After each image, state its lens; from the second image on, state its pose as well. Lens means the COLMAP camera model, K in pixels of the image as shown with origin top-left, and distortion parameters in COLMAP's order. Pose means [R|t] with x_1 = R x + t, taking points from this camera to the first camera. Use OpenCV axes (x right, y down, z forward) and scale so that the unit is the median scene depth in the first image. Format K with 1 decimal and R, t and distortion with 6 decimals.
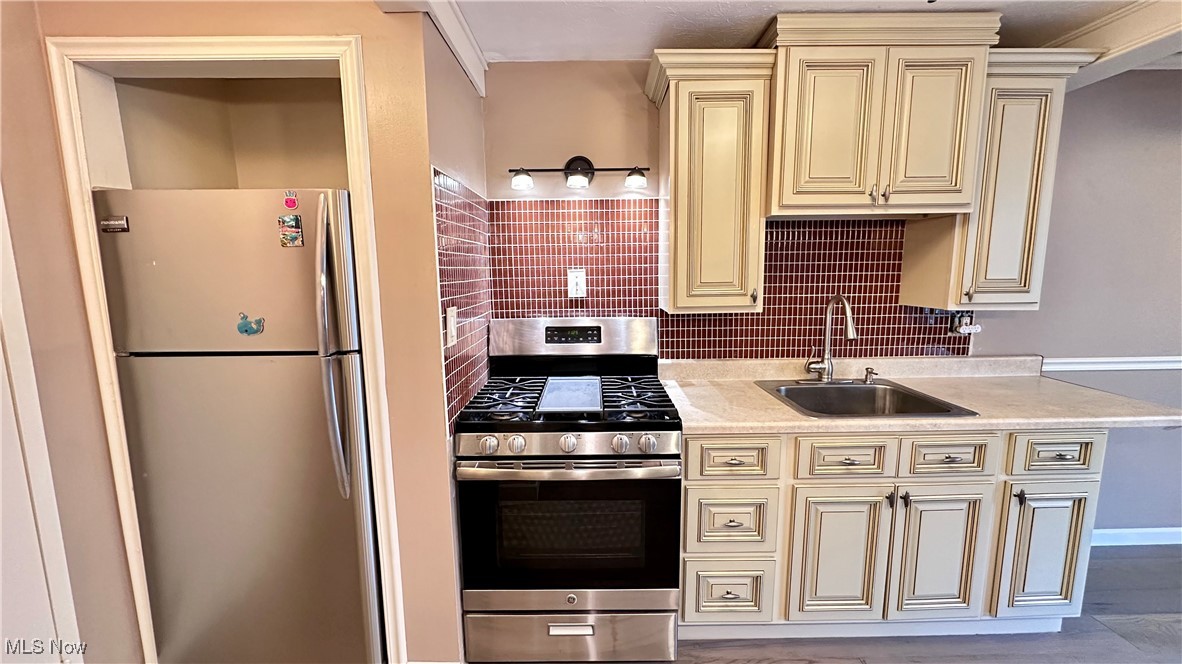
lens RADIAL K [[470.9, 0, 591.8], [0, 470.9, 330.1], [0, 0, 1]] dist [-0.003418, 0.000978]
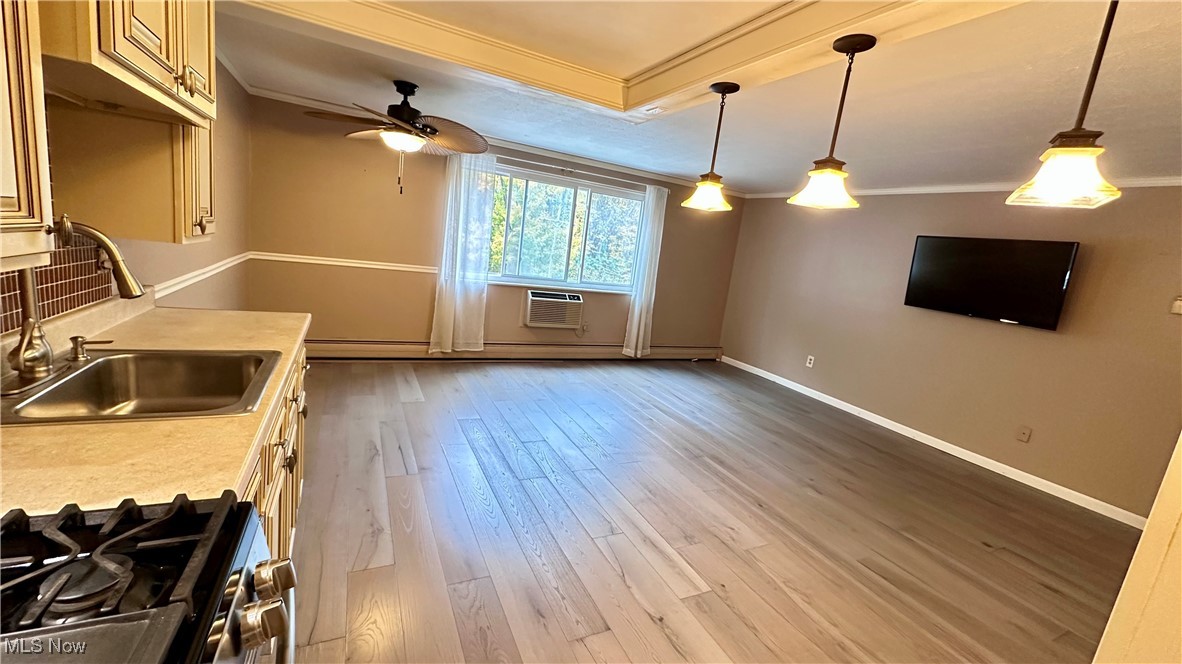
lens RADIAL K [[470.9, 0, 592.7], [0, 470.9, 326.4], [0, 0, 1]] dist [-0.003418, 0.000978]
pose [[-0.426803, -0.194621, 0.883155, -0.333376], [0.002593, 0.976301, 0.216400, -0.084944], [-0.904341, 0.094650, -0.416184, 0.764122]]
